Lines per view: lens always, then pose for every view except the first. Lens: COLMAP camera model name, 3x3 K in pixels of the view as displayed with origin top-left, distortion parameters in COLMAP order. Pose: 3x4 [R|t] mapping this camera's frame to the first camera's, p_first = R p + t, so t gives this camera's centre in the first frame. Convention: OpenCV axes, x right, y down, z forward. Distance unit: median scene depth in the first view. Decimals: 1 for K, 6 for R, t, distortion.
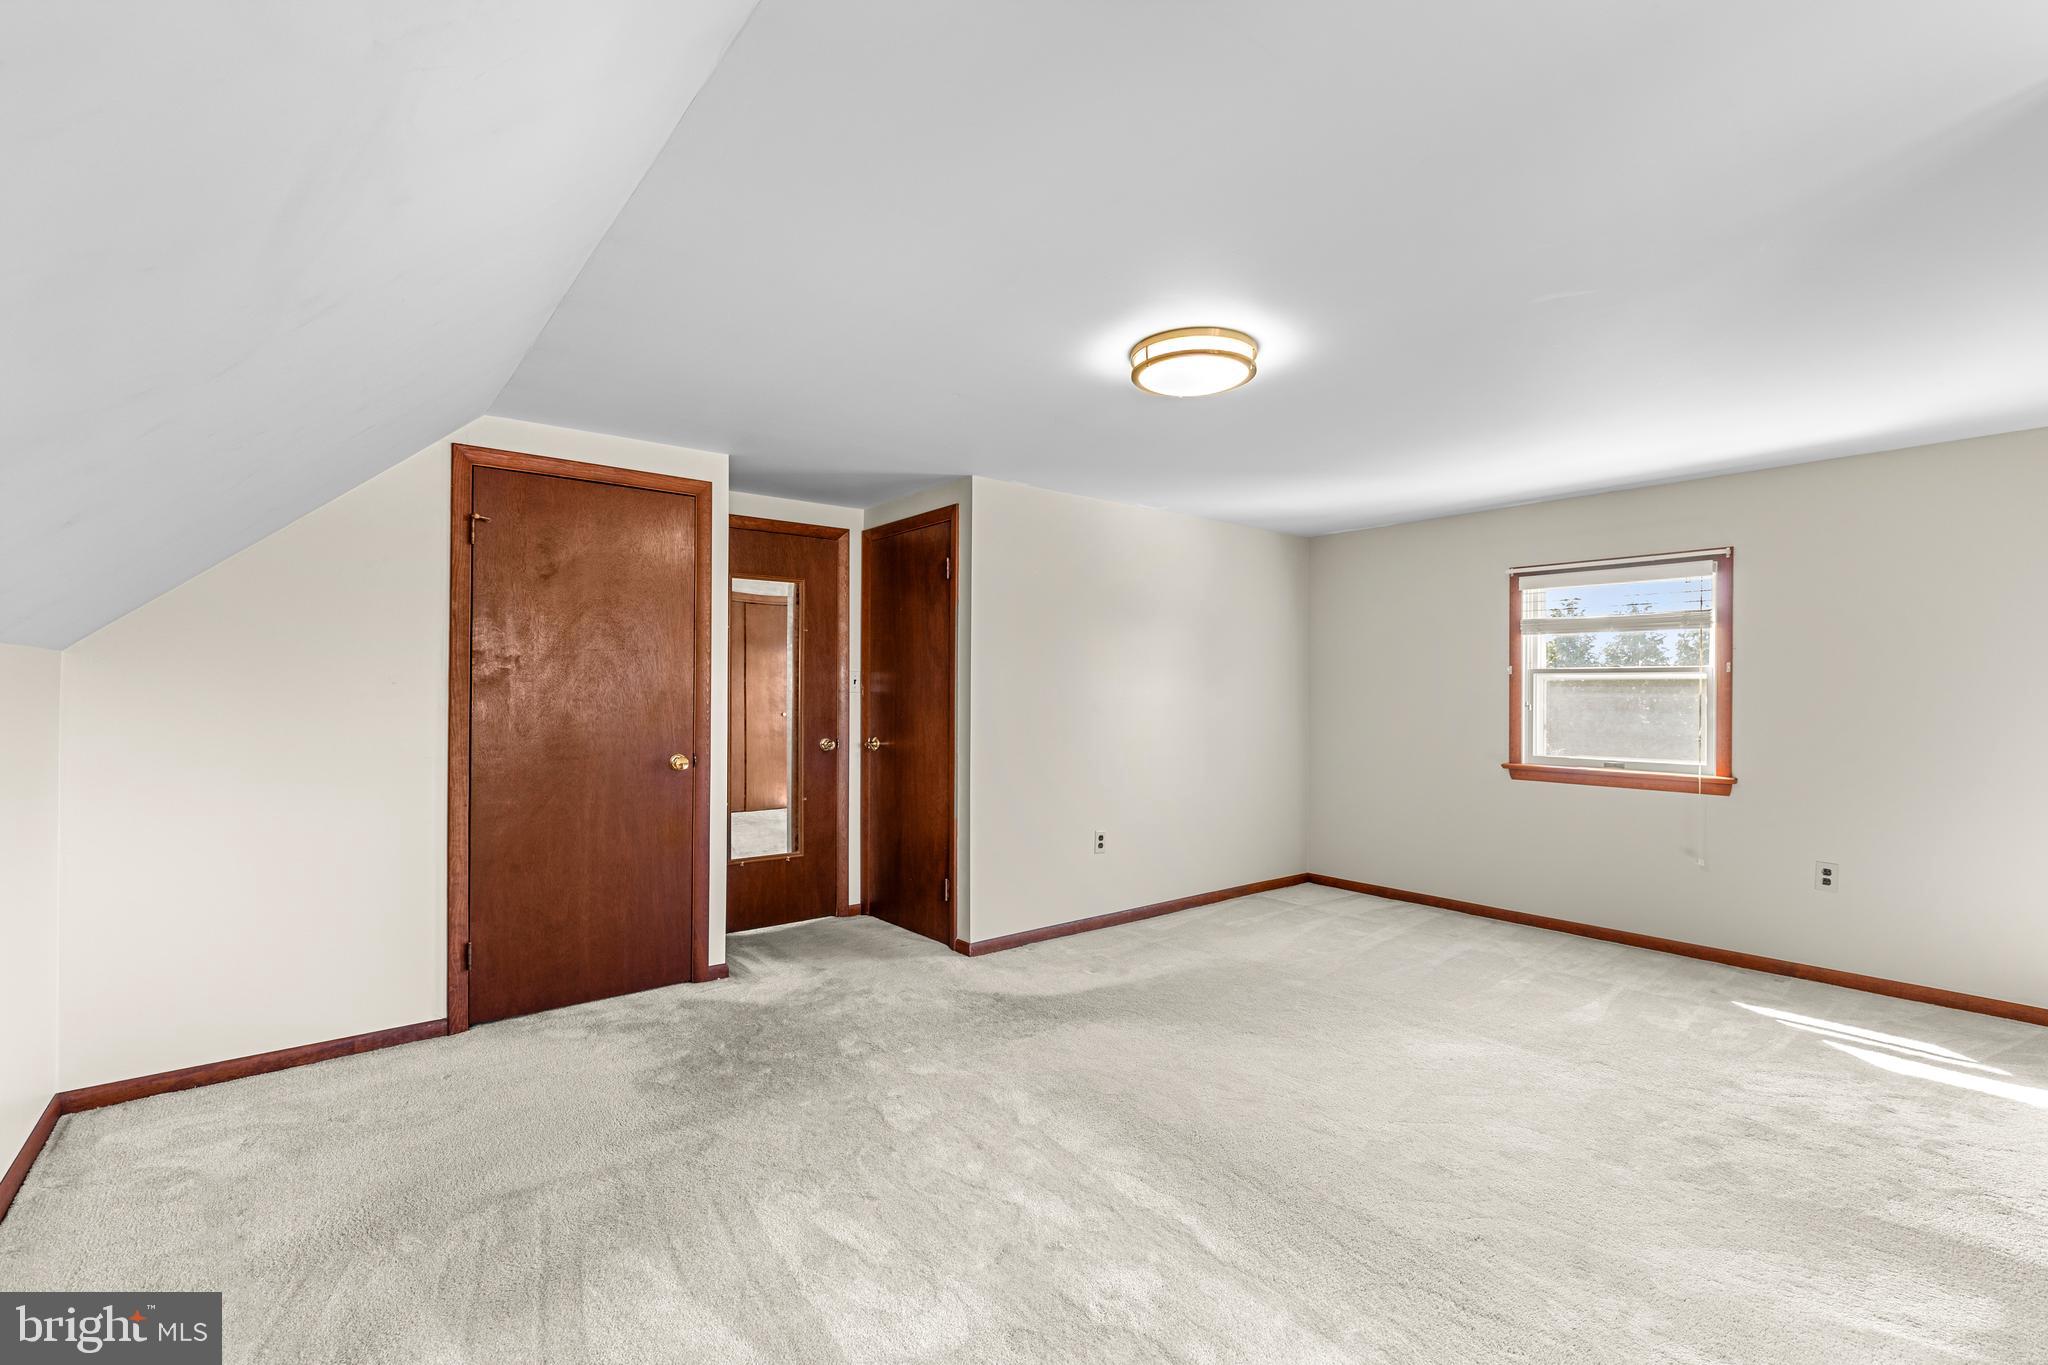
lens RADIAL K [[921.5, 0, 1031.1], [0, 921.5, 672.7], [0, 0, 1]] dist [0.001403, 0.000262]
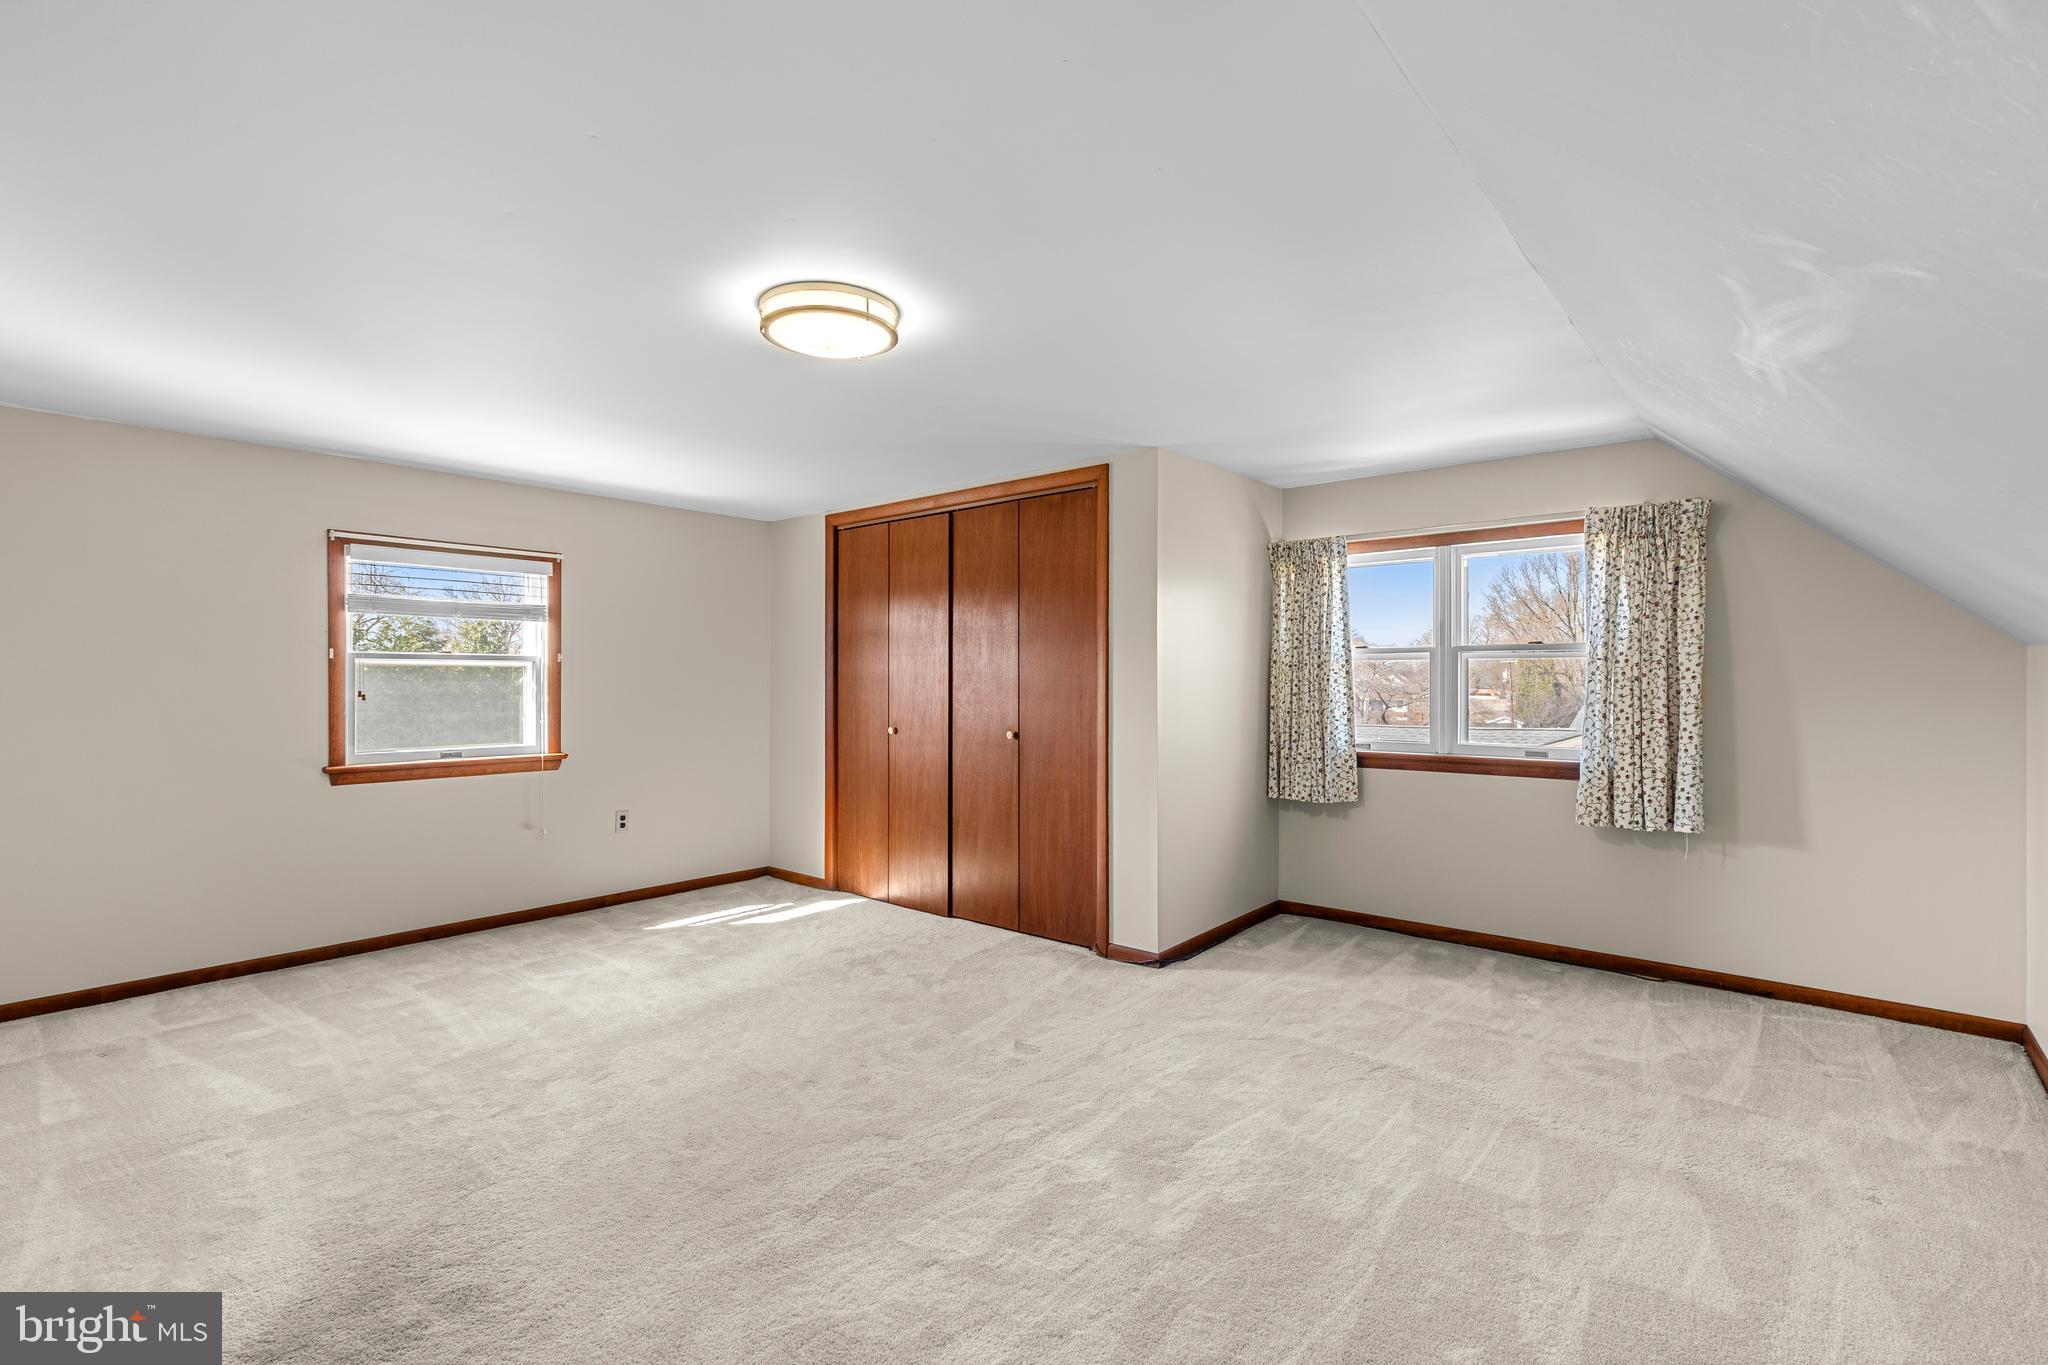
lens RADIAL K [[921.5, 0, 1031.1], [0, 921.5, 672.7], [0, 0, 1]] dist [0.001403, 0.000262]
pose [[-0.191693, 0.007827, 0.981424, -0.471786], [-0.012238, 0.999871, -0.010364, 0.017282], [-0.981379, -0.013997, -0.191572, 0.626920]]
